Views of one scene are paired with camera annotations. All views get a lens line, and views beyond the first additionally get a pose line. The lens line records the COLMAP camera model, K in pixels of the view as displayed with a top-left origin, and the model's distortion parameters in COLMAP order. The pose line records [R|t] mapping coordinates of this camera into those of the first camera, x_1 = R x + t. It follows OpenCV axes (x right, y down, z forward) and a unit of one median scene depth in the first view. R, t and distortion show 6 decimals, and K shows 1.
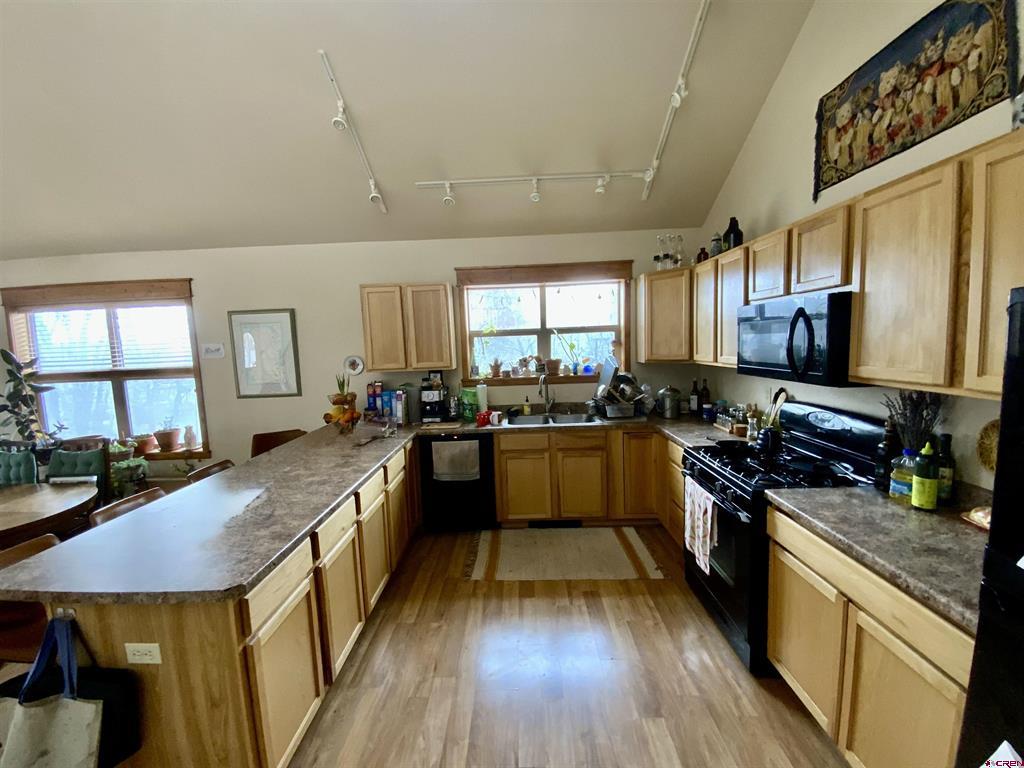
lens RADIAL K [[439.0, 0, 484.0], [0, 439.0, 387.3], [0, 0, 1]] dist [-0.000958, -0.000292]
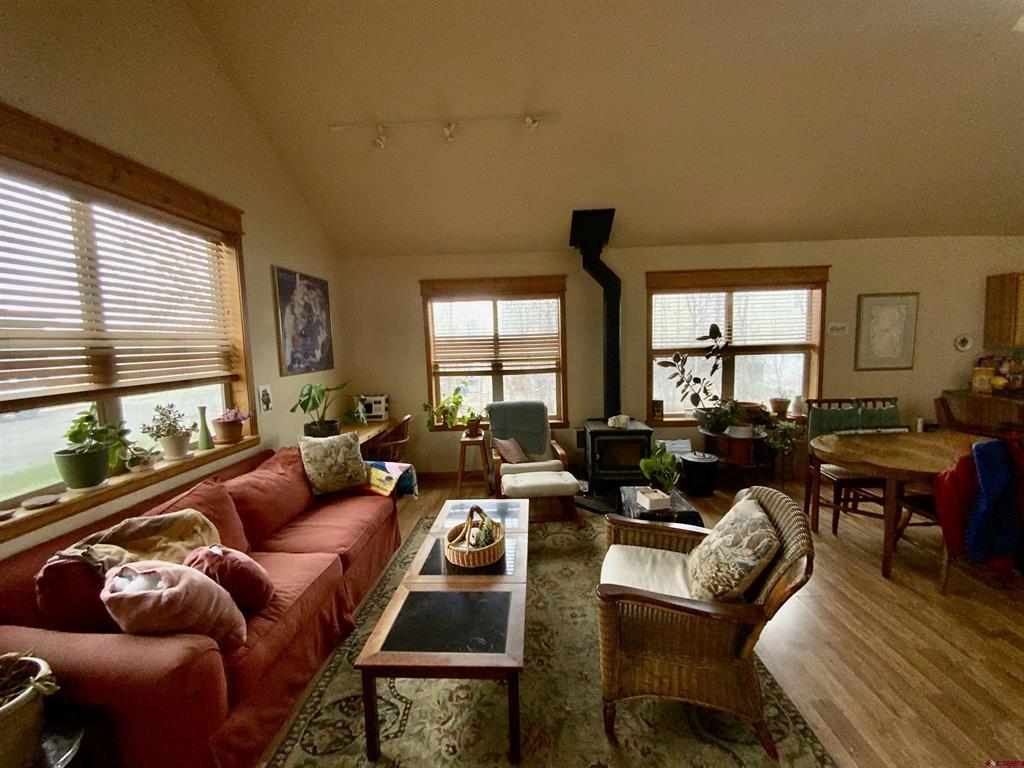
lens RADIAL K [[417.3, 0, 512.0], [0, 417.3, 384.0], [0, 0, 1]] dist [-0.000832, -0.000264]
pose [[0.999553, 0.006067, 0.029278, -1.524074], [-0.005619, 0.999866, -0.015370, 0.083270], [-0.029367, 0.015198, 0.999453, -0.066520]]
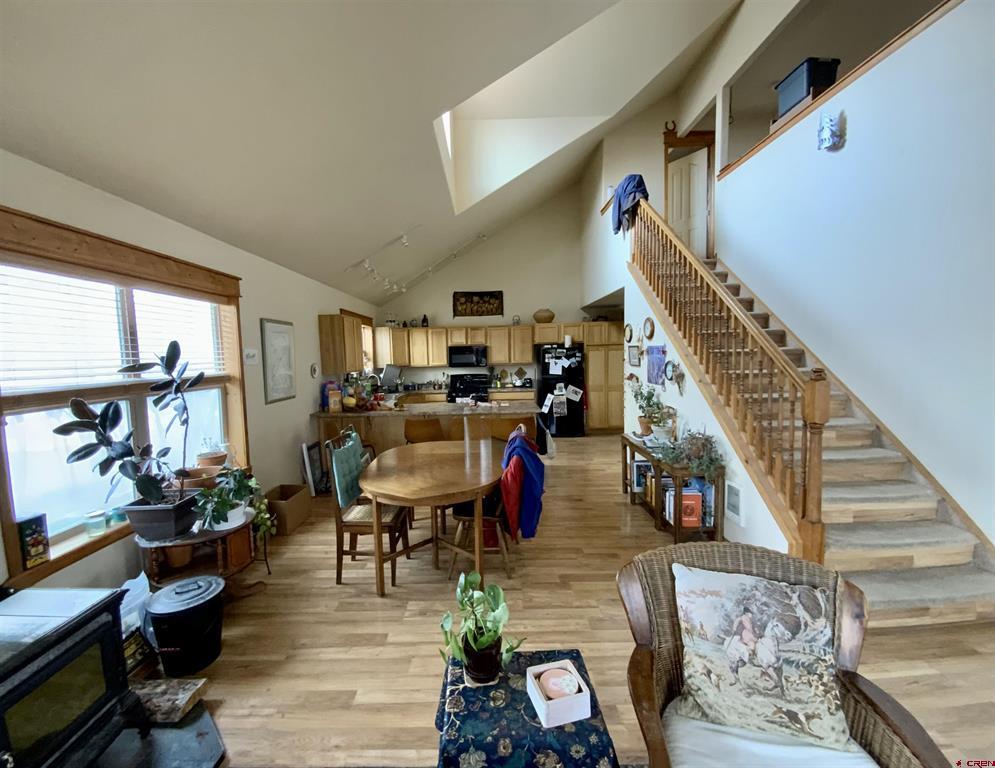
lens RADIAL K [[416.9, 0, 497.5], [0, 416.9, 384.0], [0, 0, 1]] dist [-0.024234, -0.000037]
pose [[-0.065662, -0.029495, 0.997406, -1.572041], [0.134759, 0.990144, 0.038152, 0.014093], [-0.988700, 0.136915, -0.061040, 0.539660]]
